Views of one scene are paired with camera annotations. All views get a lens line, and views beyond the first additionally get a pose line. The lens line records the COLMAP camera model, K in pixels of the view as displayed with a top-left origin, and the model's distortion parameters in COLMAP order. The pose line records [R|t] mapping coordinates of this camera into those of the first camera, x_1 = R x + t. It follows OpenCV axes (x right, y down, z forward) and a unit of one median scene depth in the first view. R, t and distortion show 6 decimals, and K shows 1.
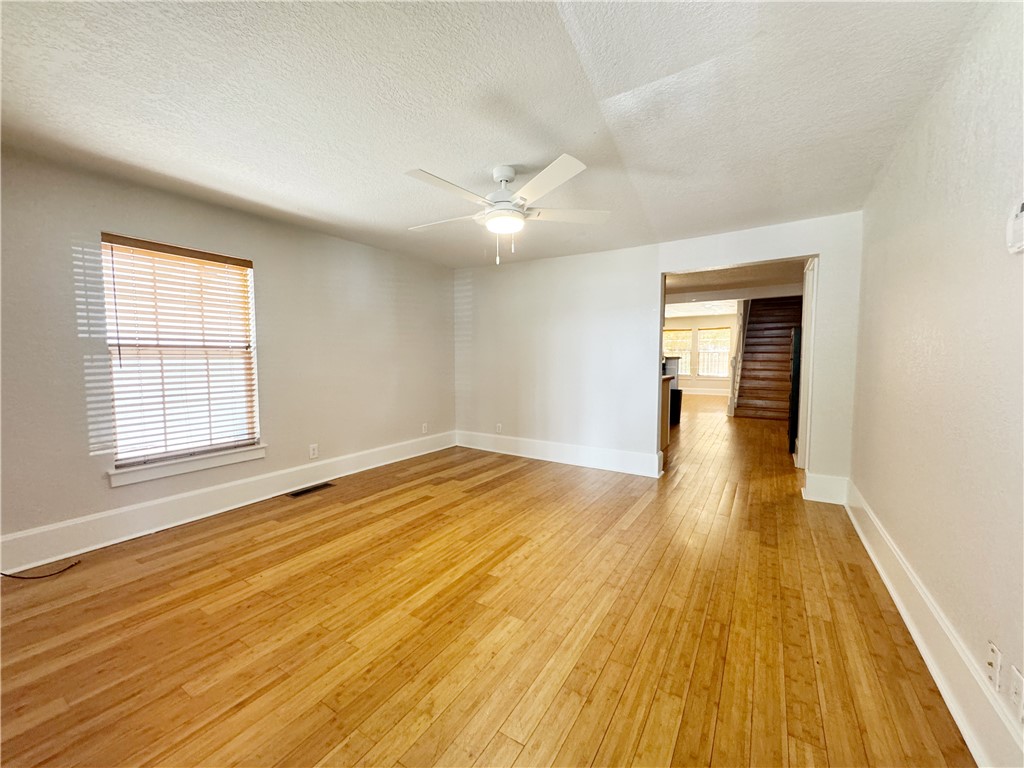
lens RADIAL K [[407.8, 0, 518.2], [0, 407.8, 385.2], [0, 0, 1]] dist [-0.003123, 0.000319]
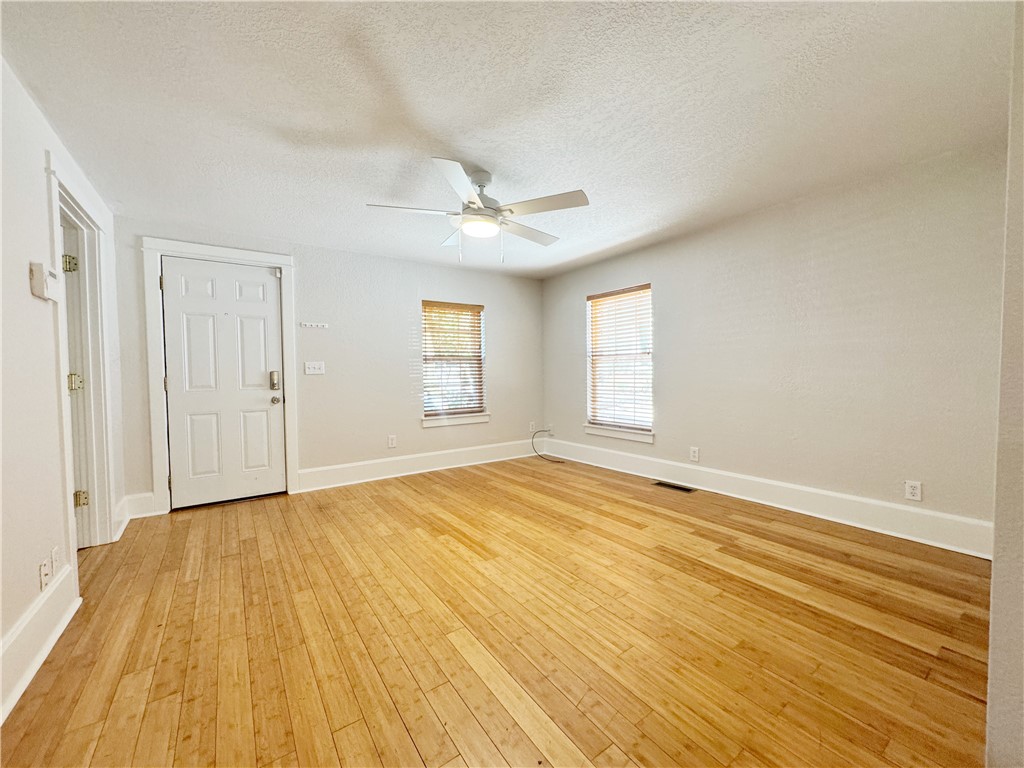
lens RADIAL K [[407.8, 0, 511.3], [0, 407.8, 382.4], [0, 0, 1]] dist [-0.003123, 0.000319]
pose [[-0.399668, 0.034729, -0.916002, 0.799972], [-0.043313, 0.997450, 0.056716, -0.066557], [0.915636, 0.062342, -0.397145, 1.352625]]
